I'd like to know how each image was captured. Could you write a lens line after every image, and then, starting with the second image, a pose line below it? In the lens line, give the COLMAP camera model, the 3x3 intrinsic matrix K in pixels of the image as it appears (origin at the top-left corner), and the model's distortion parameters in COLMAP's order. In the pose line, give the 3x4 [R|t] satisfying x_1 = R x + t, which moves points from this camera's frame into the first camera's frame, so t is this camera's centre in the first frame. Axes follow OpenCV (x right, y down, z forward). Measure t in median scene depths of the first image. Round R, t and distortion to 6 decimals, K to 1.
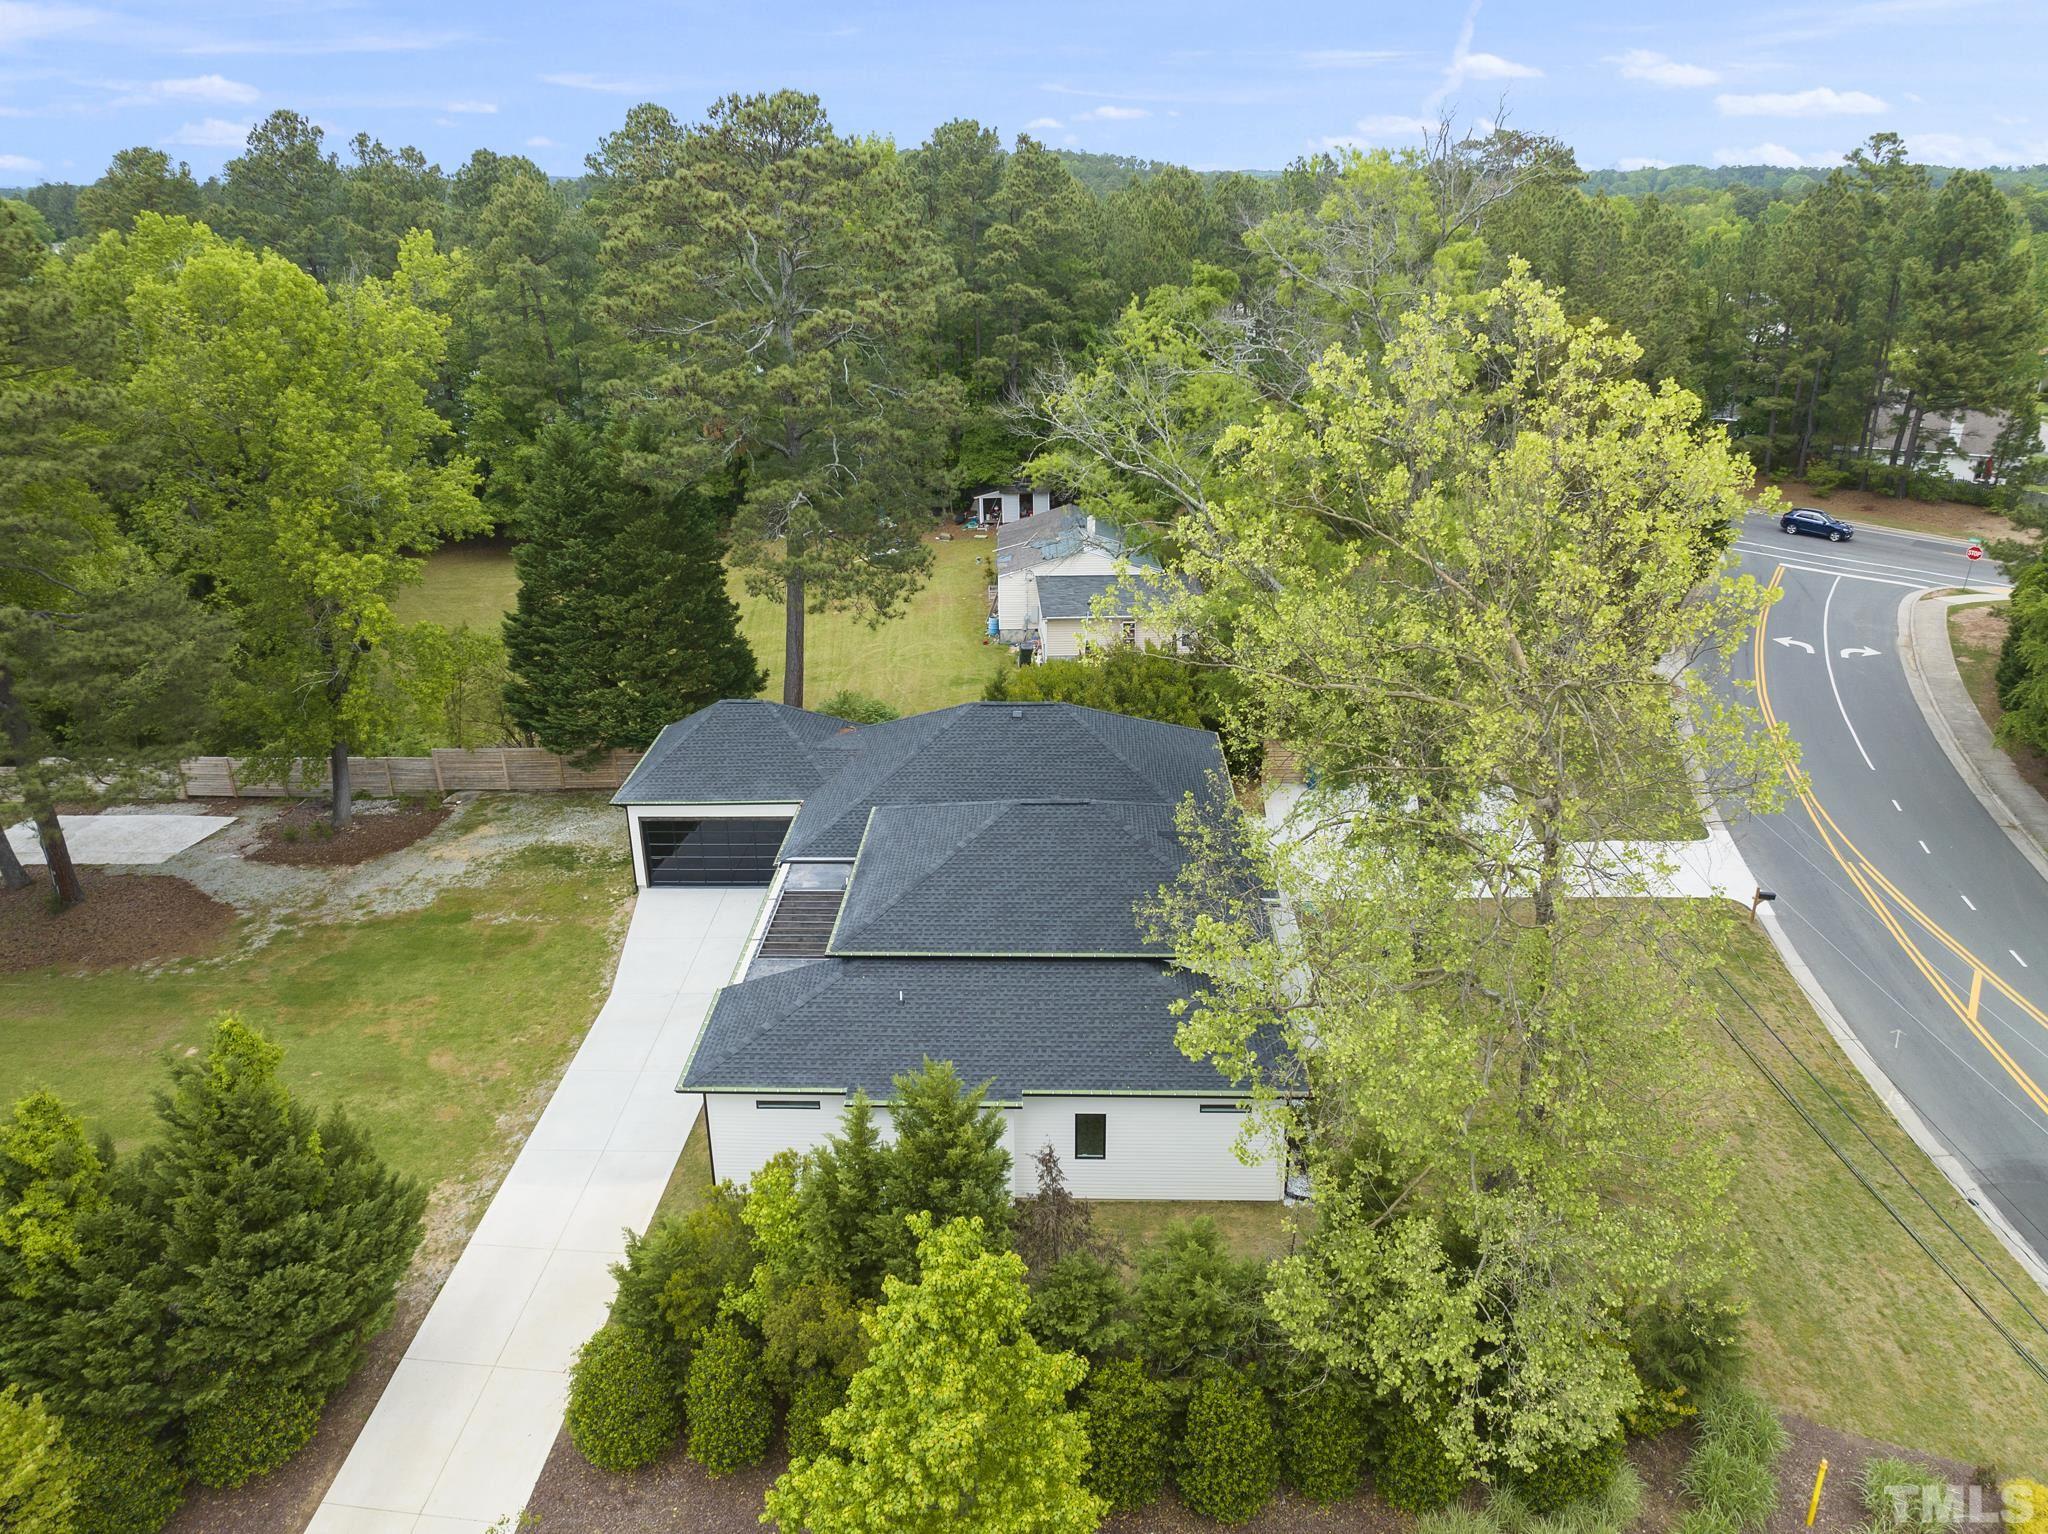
lens RADIAL K [[1447.8, 0, 1024.0], [0, 1447.8, 767.0], [0, 0, 1]] dist [-0.050318, 0.020750]
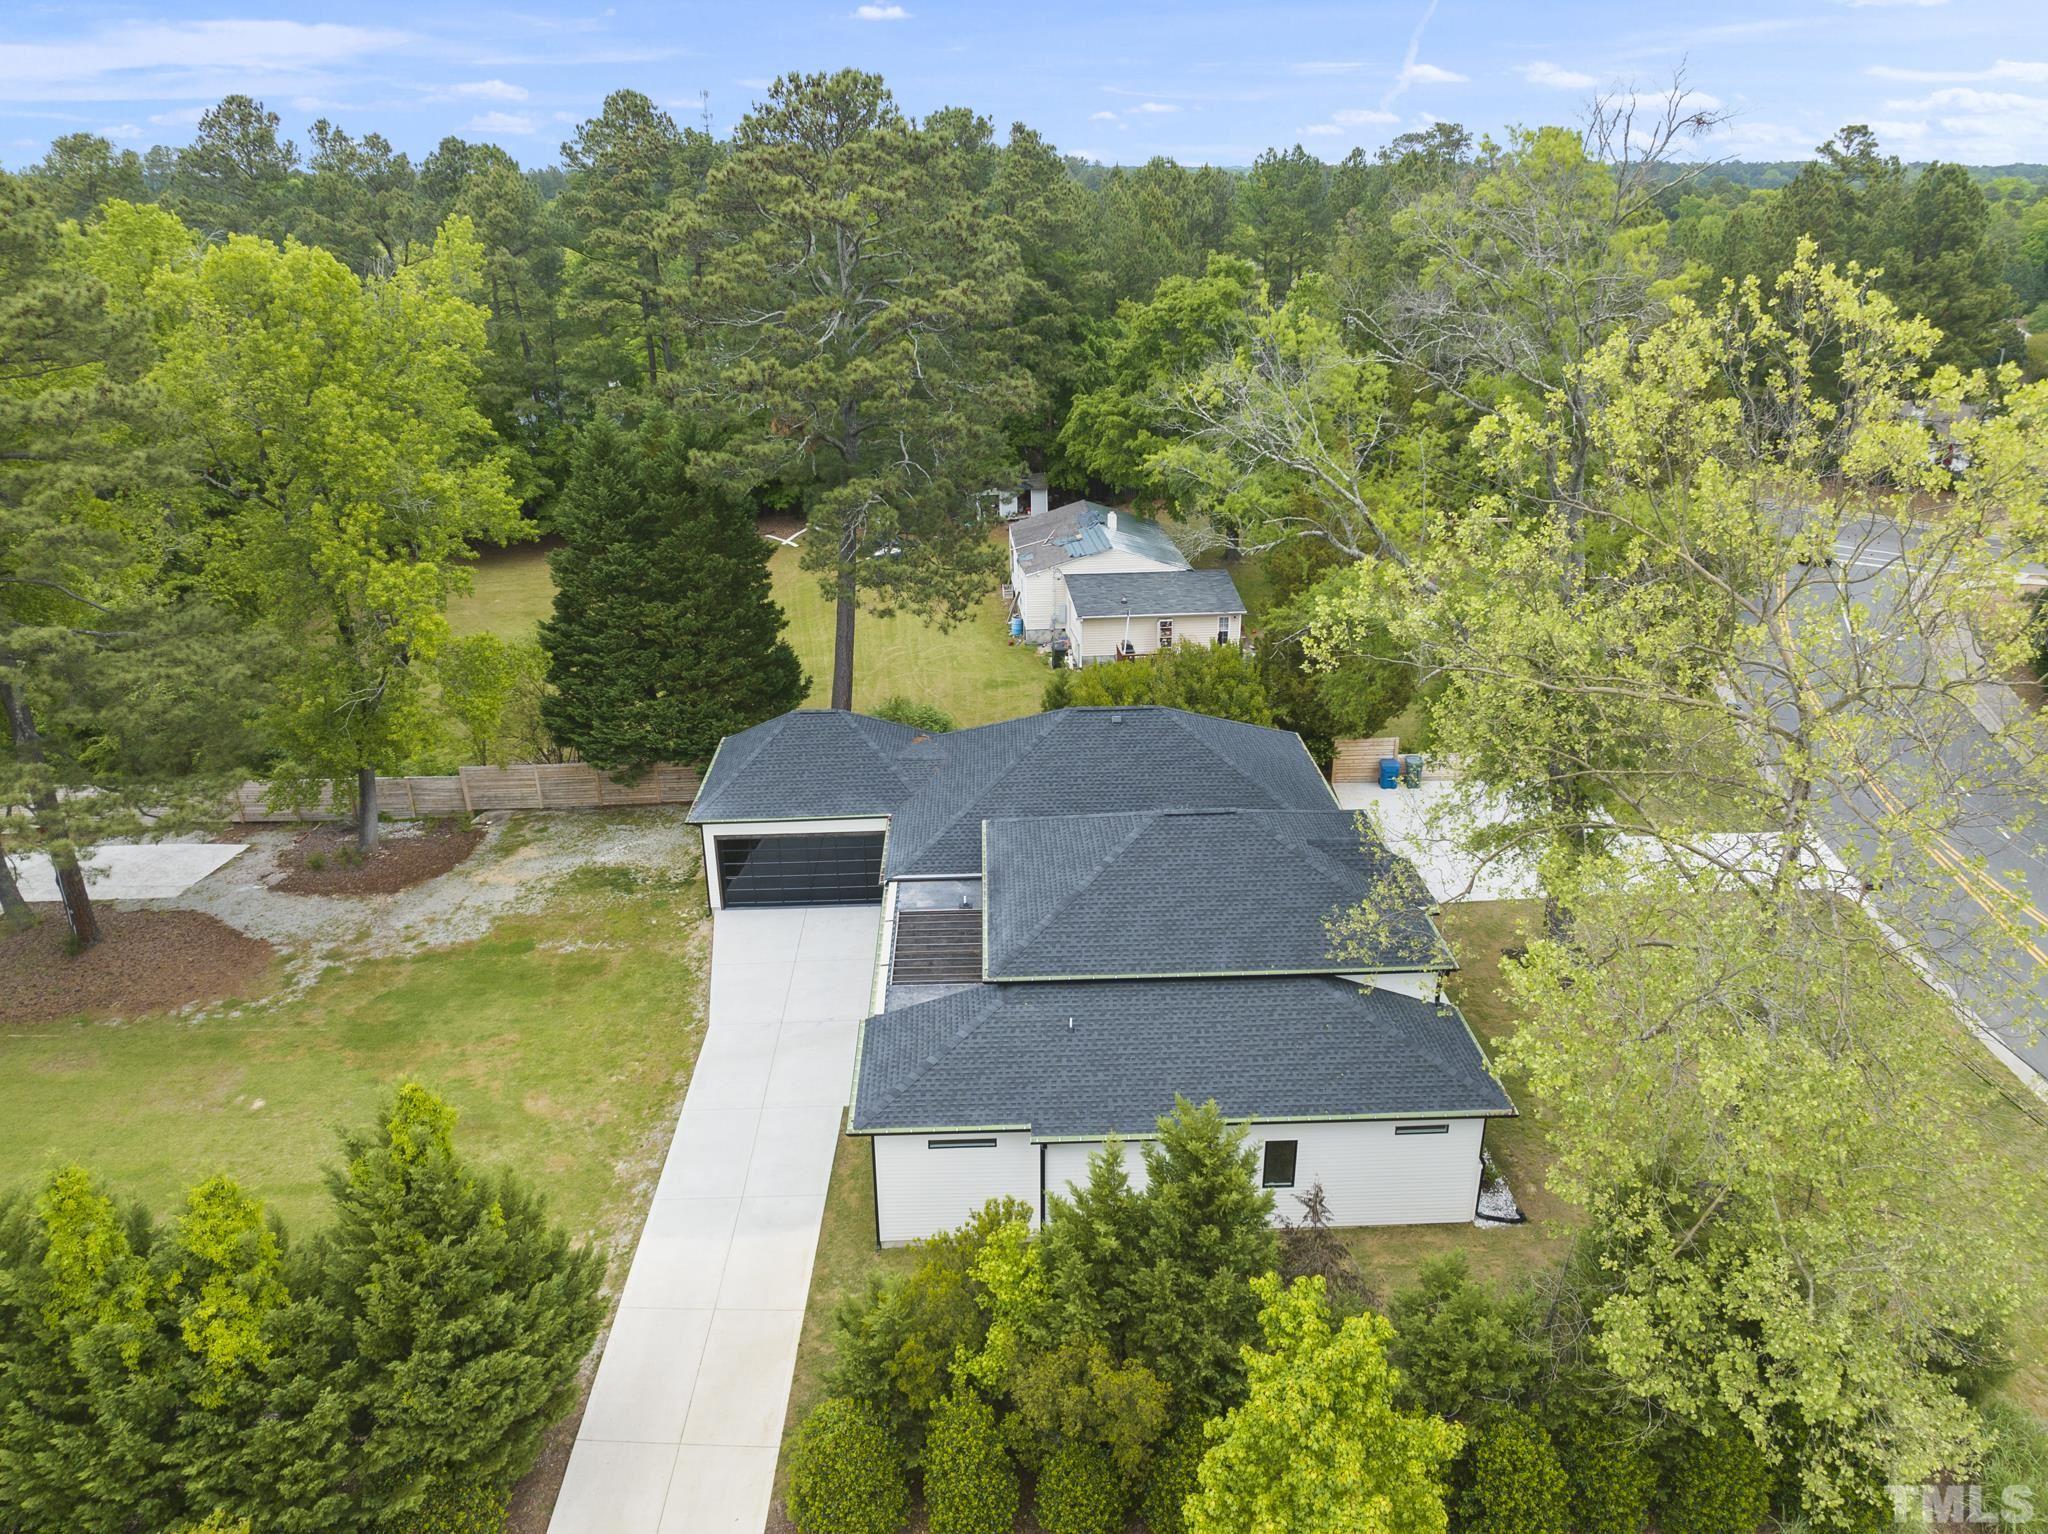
lens RADIAL K [[1447.8, 0, 1024.0], [0, 1447.8, 767.0], [0, 0, 1]] dist [-0.050318, 0.020750]
pose [[0.998001, -0.022615, 0.059021, -0.122987], [0.022460, 0.999742, 0.003286, -0.009358], [-0.059081, -0.001954, 0.998251, 0.042434]]
